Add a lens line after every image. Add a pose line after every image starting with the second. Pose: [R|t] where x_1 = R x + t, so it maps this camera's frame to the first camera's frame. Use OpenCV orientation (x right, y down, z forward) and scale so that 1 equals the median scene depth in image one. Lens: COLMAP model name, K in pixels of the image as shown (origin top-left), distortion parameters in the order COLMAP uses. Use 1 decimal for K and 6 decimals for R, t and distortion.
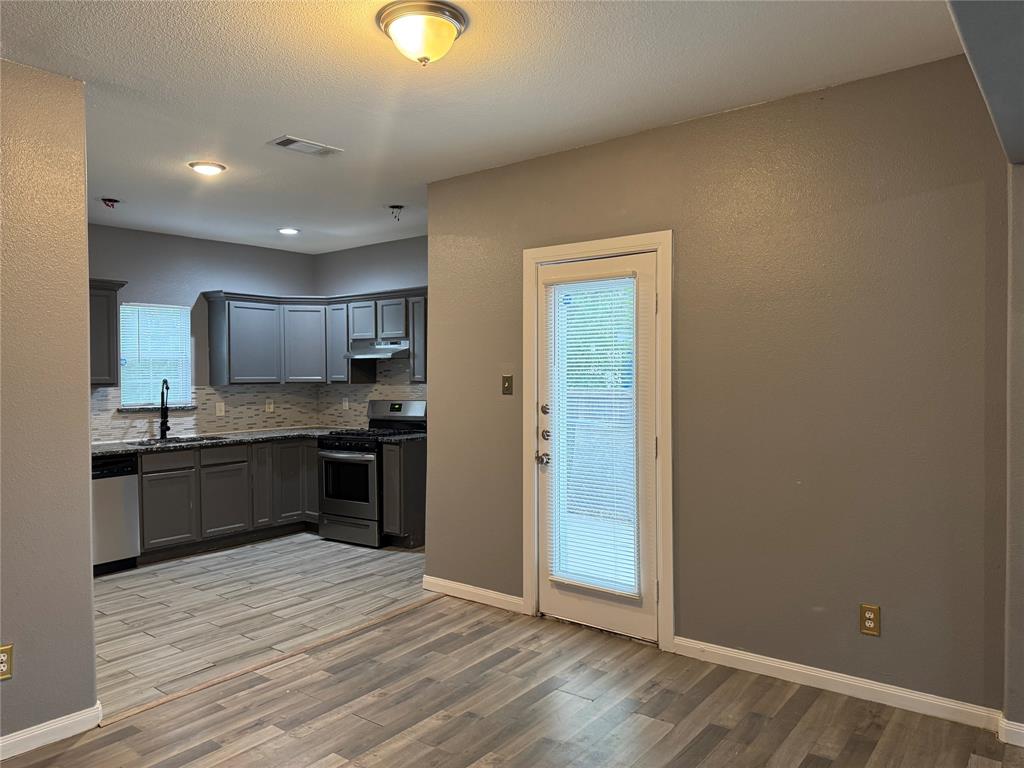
lens RADIAL K [[720.7, 0, 526.9], [0, 720.7, 384.0], [0, 0, 1]] dist [0.058907, -0.069936]
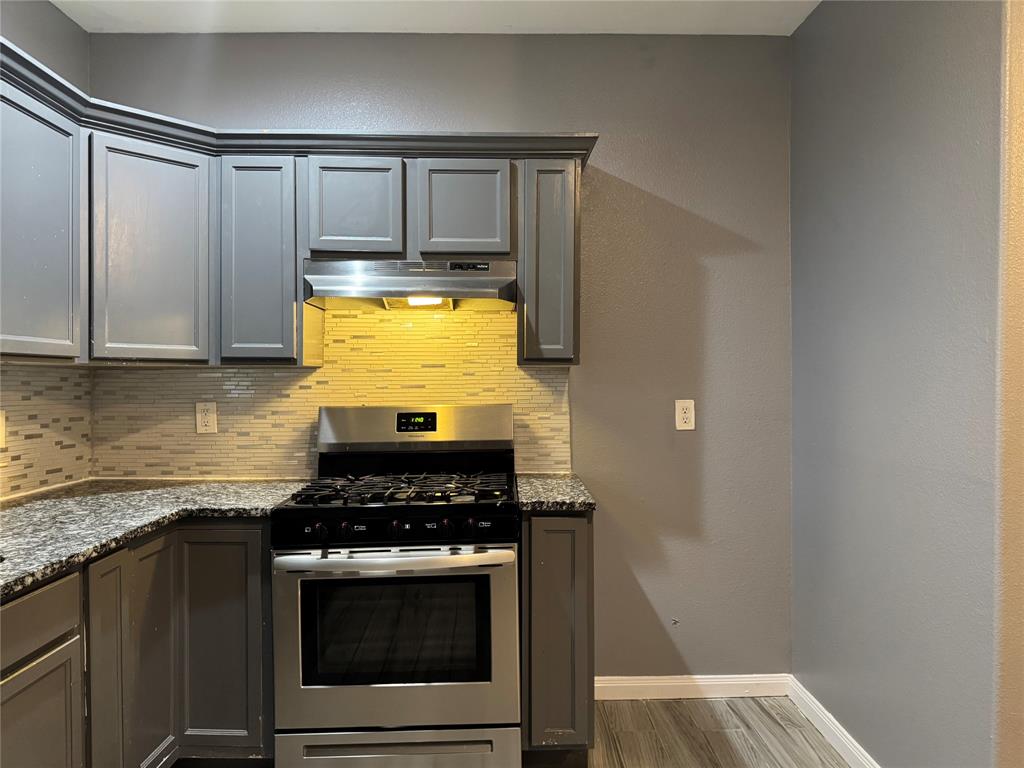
lens RADIAL K [[720.7, 0, 519.6], [0, 720.7, 383.2], [0, 0, 1]] dist [0.058907, -0.069936]
pose [[0.782730, 0.000520, 0.622361, -0.440076], [0.006291, 0.999942, -0.008748, 0.015059], [-0.622329, 0.010762, 0.782682, 0.694480]]
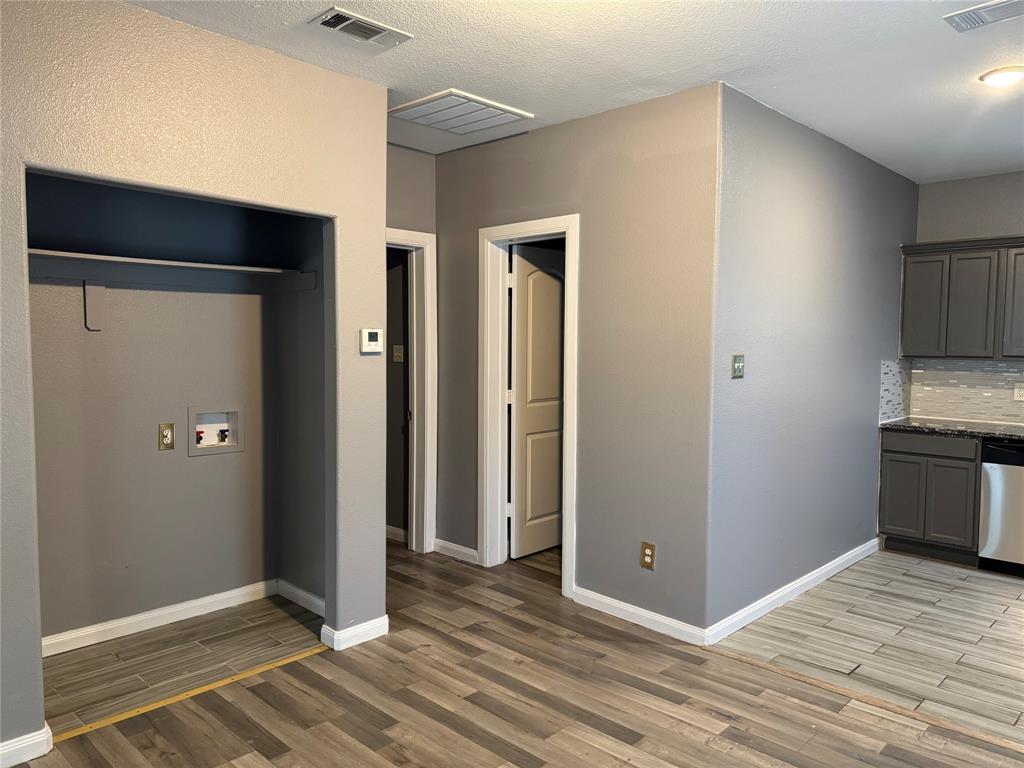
lens RADIAL K [[720.7, 0, 501.2], [0, 720.7, 390.5], [0, 0, 1]] dist [0.058907, -0.069936]
pose [[-0.123181, 0.071803, -0.989783, 0.284818], [-0.028306, 0.996719, 0.075828, -0.005923], [0.991980, 0.037357, -0.120745, 0.412758]]
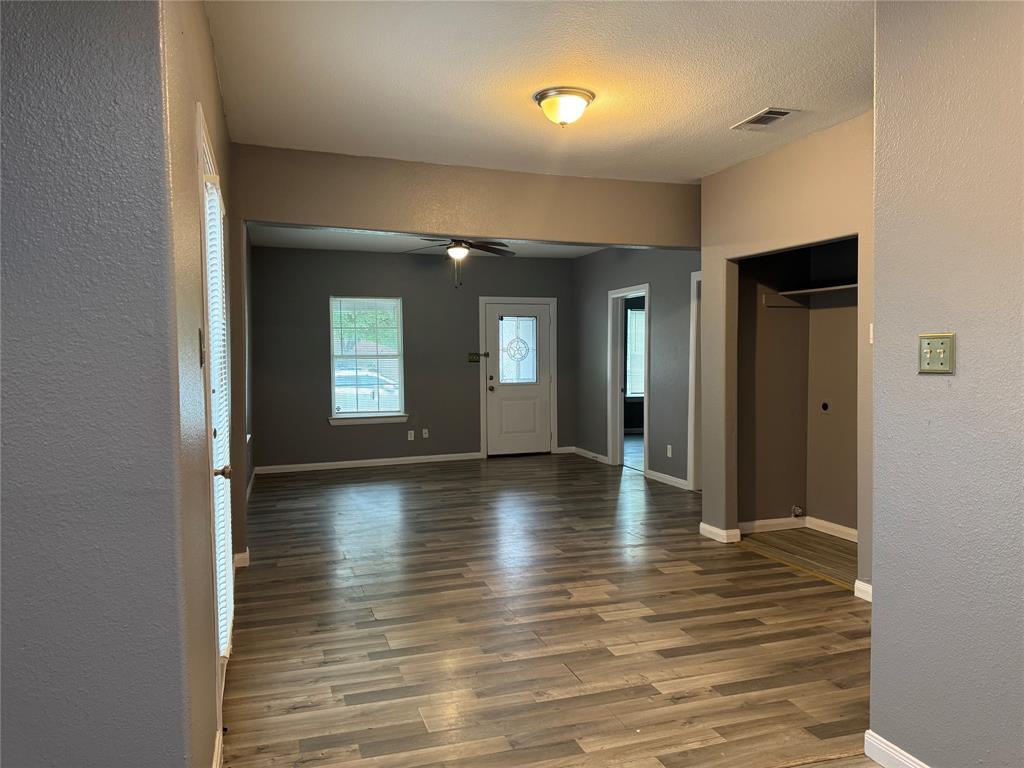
lens RADIAL K [[720.7, 0, 515.2], [0, 720.7, 381.0], [0, 0, 1]] dist [0.058907, -0.069936]
pose [[-0.828243, -0.005039, 0.560346, -0.366998], [0.024910, 0.998640, 0.045800, 0.005852], [-0.559815, 0.051891, -0.826991, 0.953853]]
